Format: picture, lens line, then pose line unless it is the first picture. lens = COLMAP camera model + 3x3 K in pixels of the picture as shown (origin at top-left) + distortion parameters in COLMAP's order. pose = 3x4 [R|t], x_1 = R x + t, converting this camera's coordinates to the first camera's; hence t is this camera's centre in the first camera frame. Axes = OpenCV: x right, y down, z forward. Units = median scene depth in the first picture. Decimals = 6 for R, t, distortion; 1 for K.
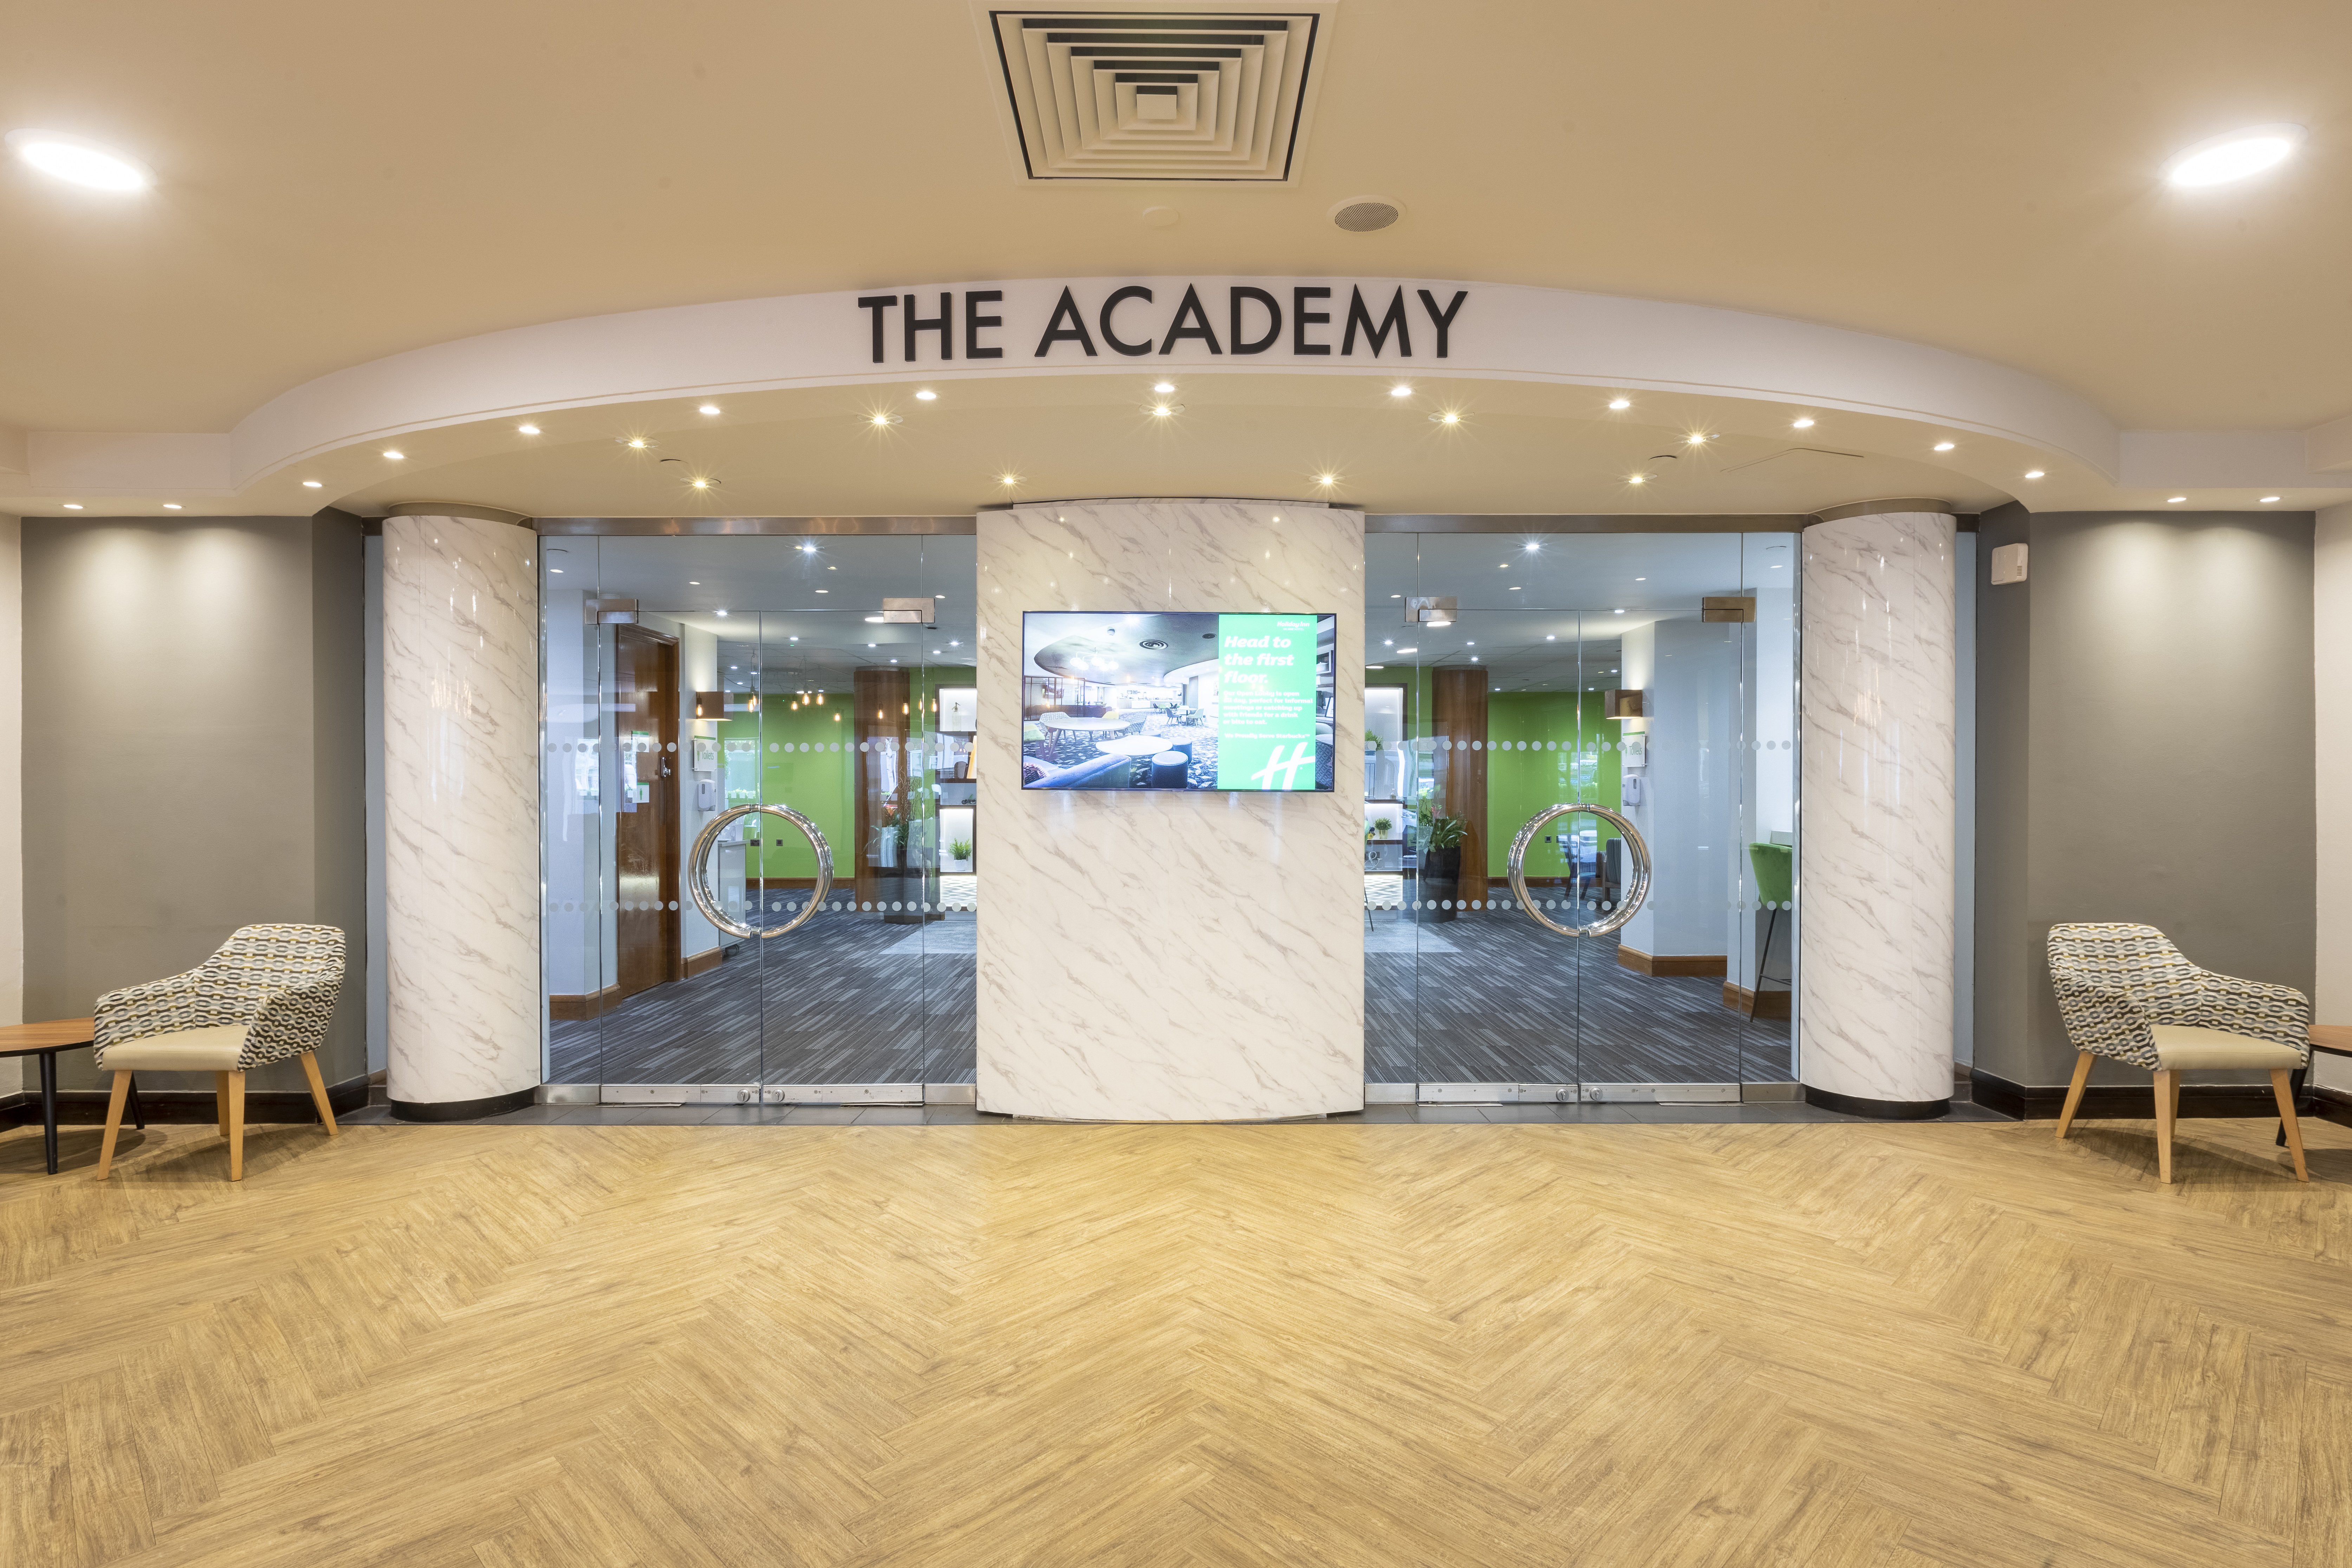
lens RADIAL K [[1196.2, 0, 1167.3], [0, 1196.2, 811.9], [0, 0, 1]] dist [-0.002978, -0.001309]
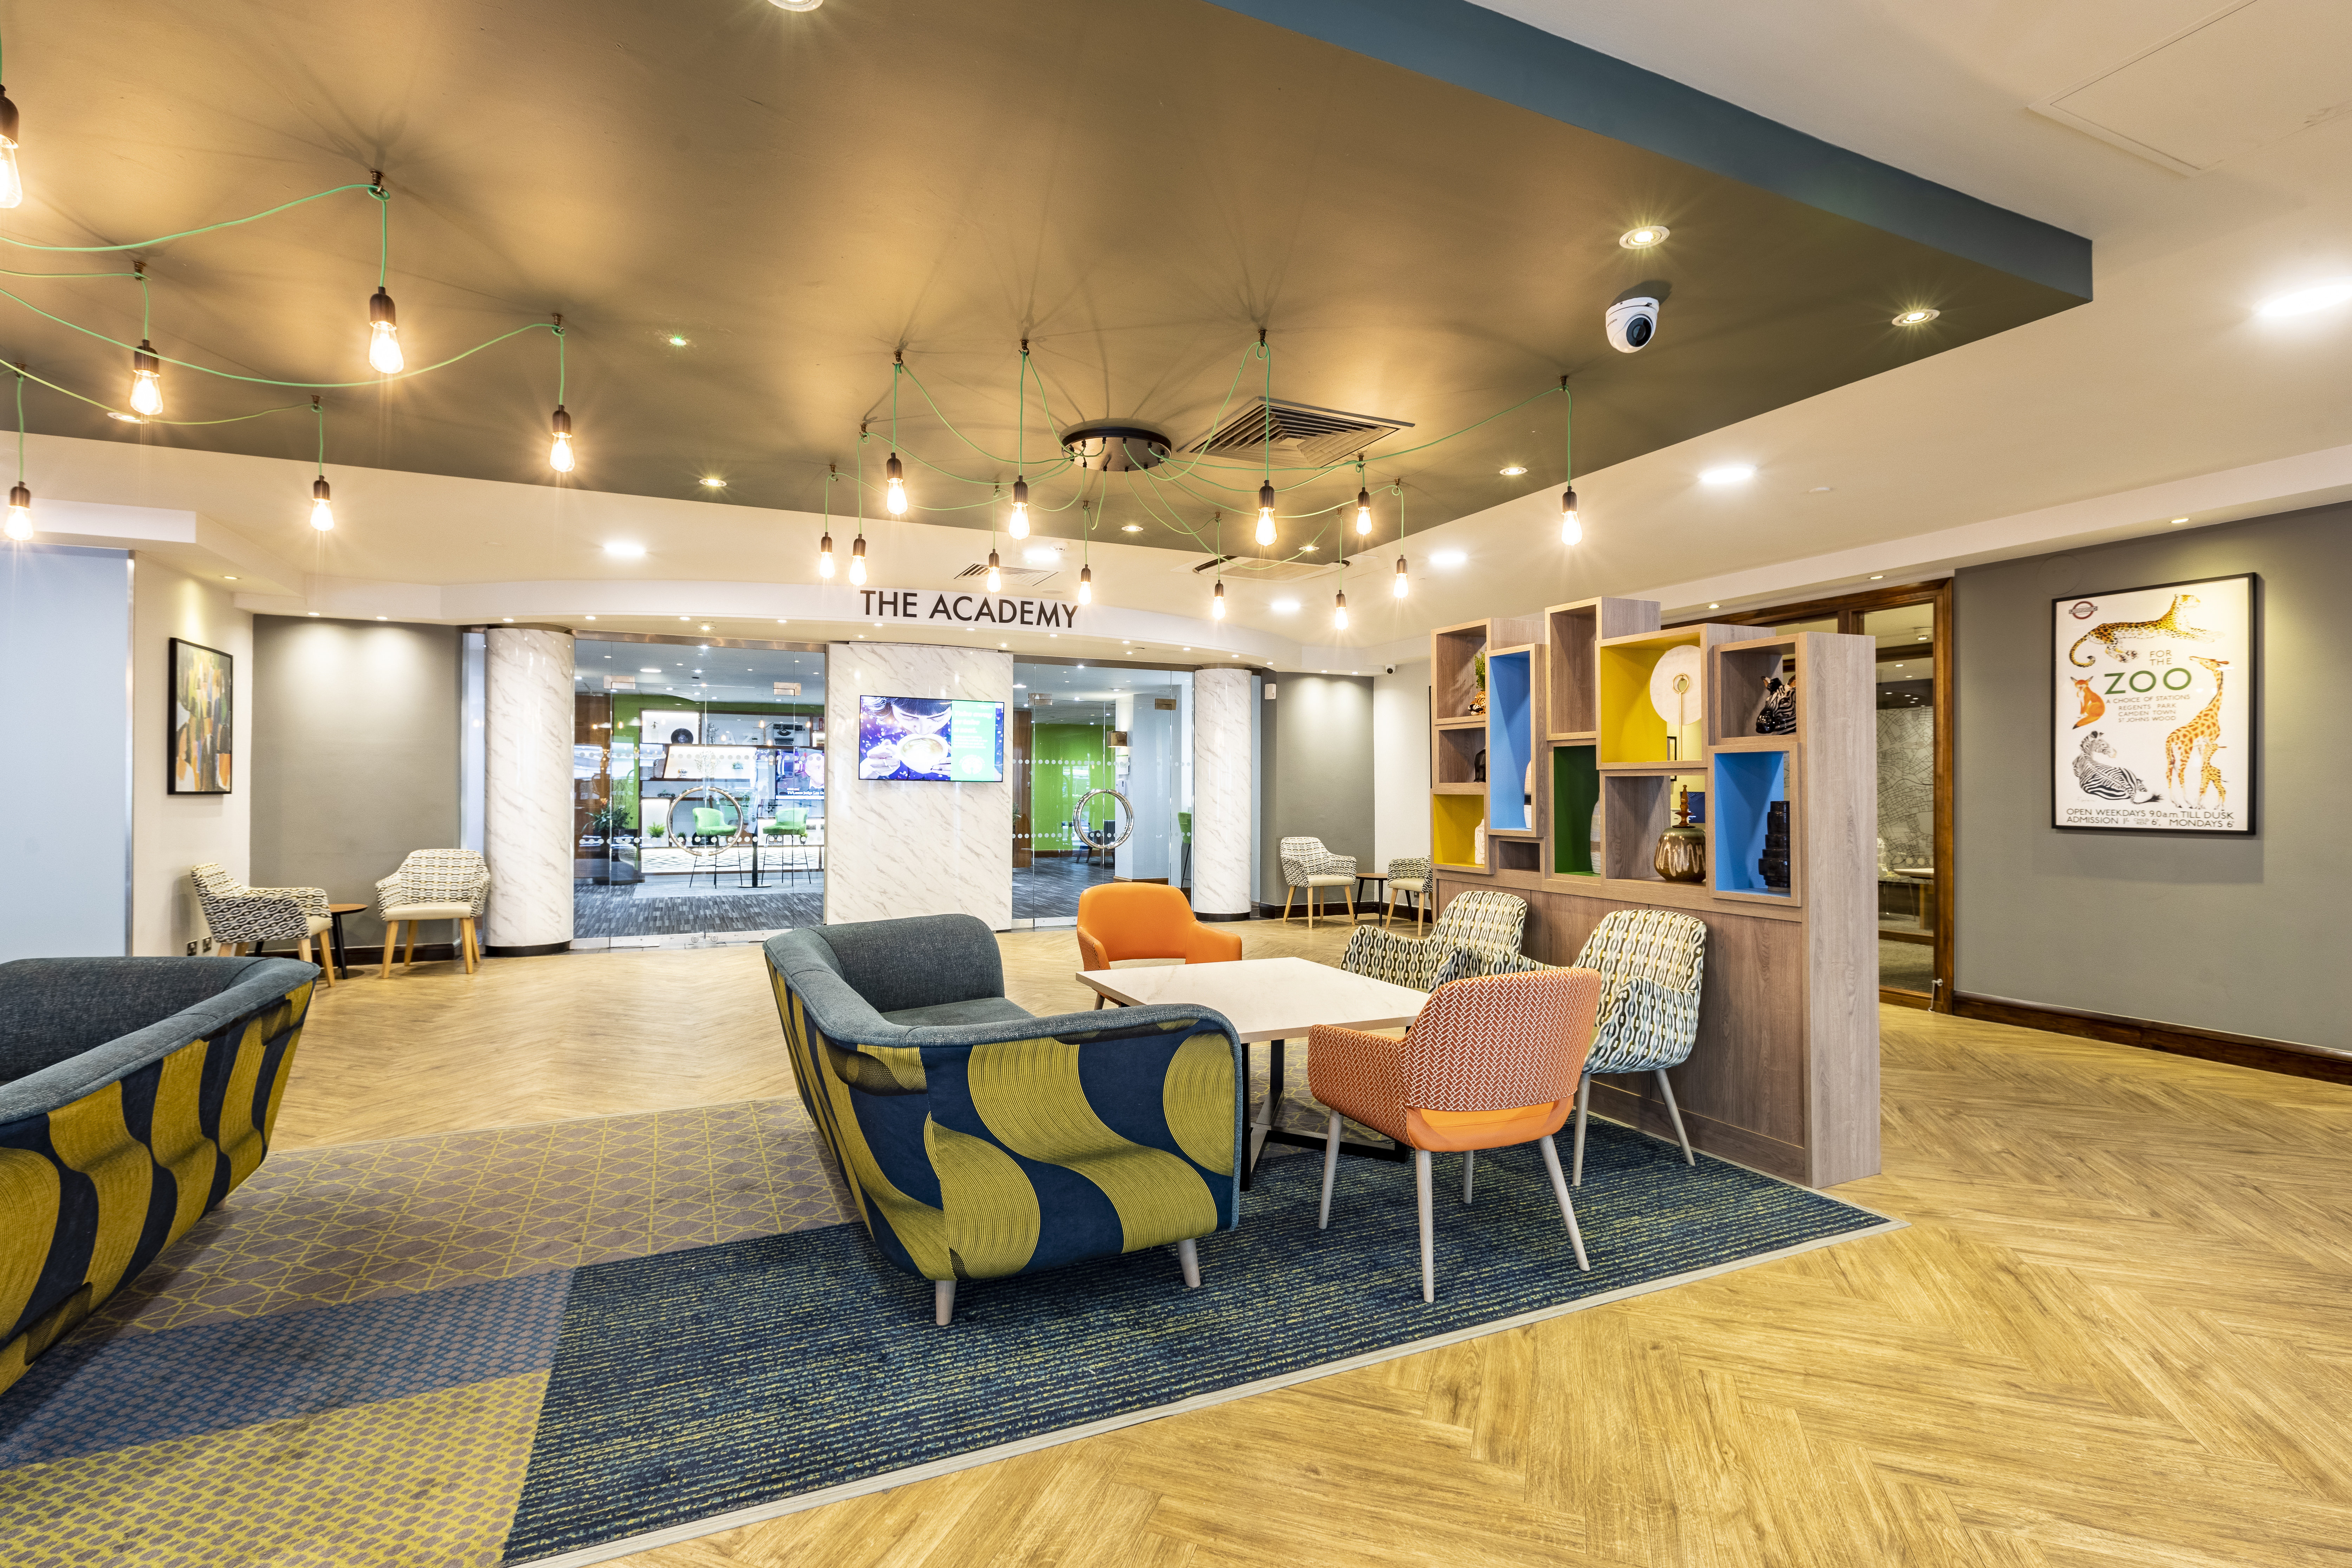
lens RADIAL K [[1091.5, 0, 1173.4], [0, 1091.5, 822.9], [0, 0, 1]] dist [0.002026, -0.000165]
pose [[0.908032, -0.005836, 0.418859, -0.432916], [0.003699, 0.999976, 0.005914, 0.049245], [-0.418883, -0.003821, 0.908032, -0.998193]]
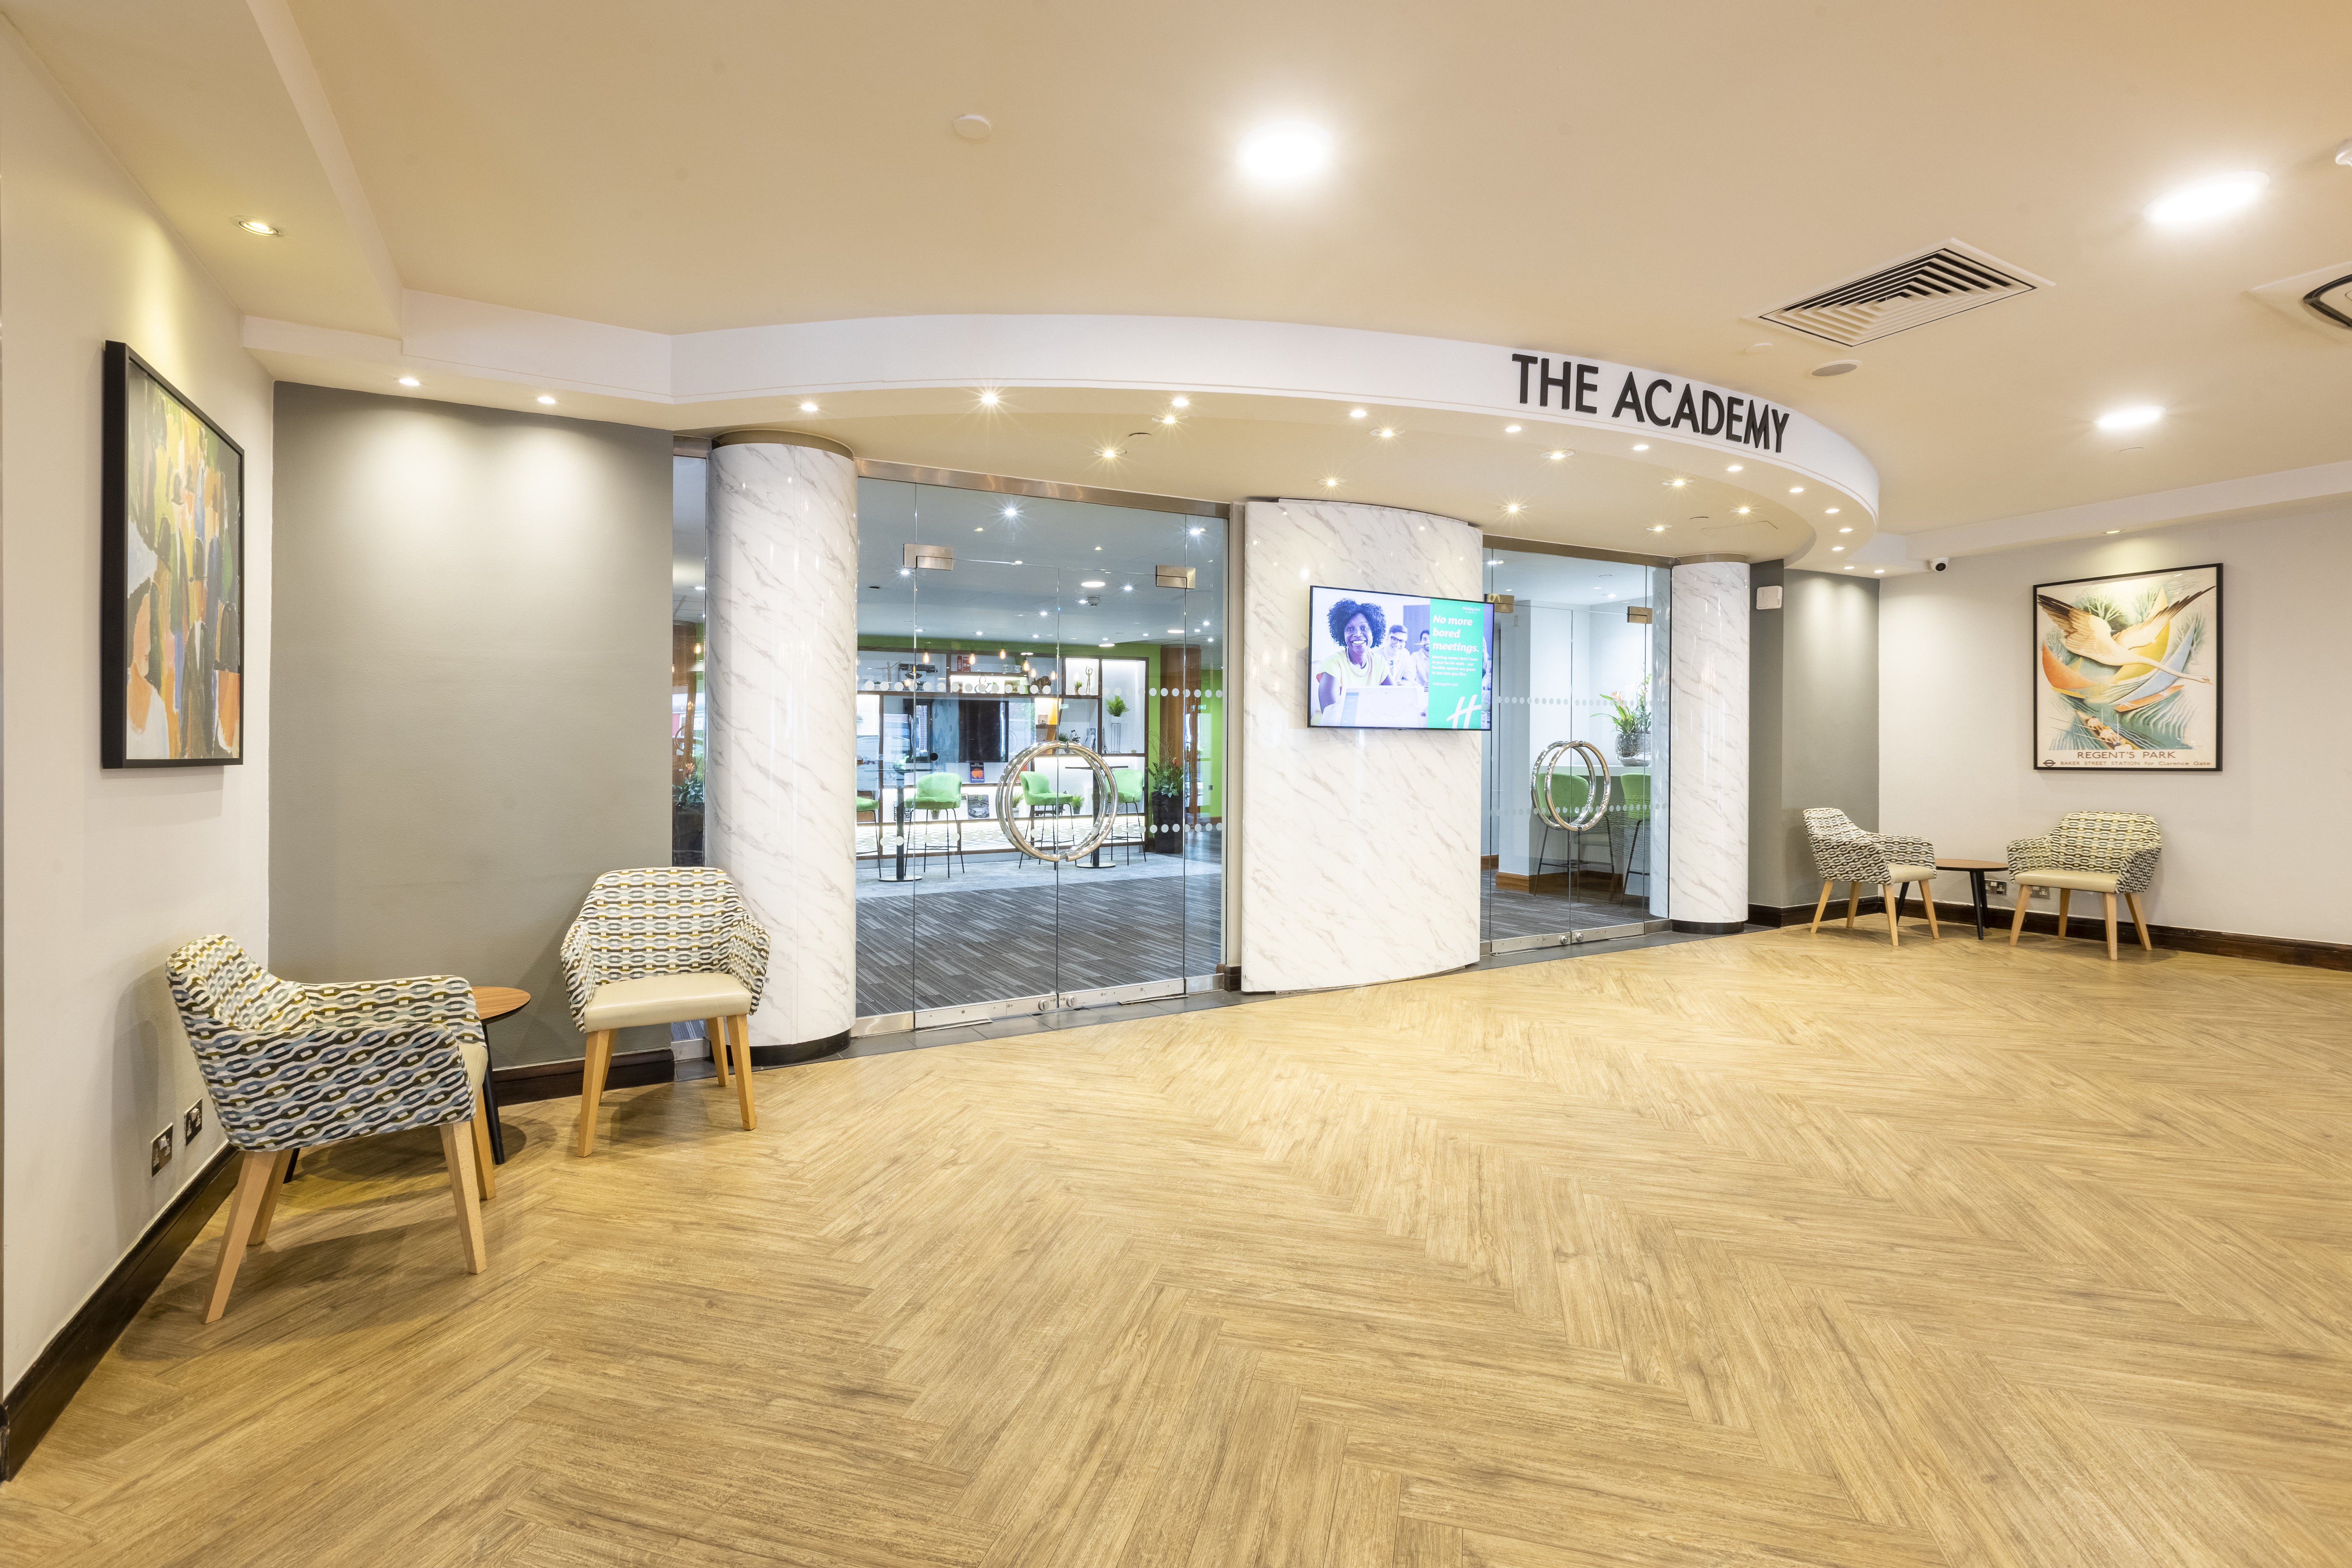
lens RADIAL K [[1075.4, 0, 1181.0], [0, 1075.4, 775.6], [0, 0, 1]] dist [0.003354, 0.000005]
pose [[0.877810, -0.015222, 0.478767, -0.796175], [0.015788, 0.999871, 0.002843, 0.027161], [-0.478749, 0.005063, 0.877937, 0.073214]]
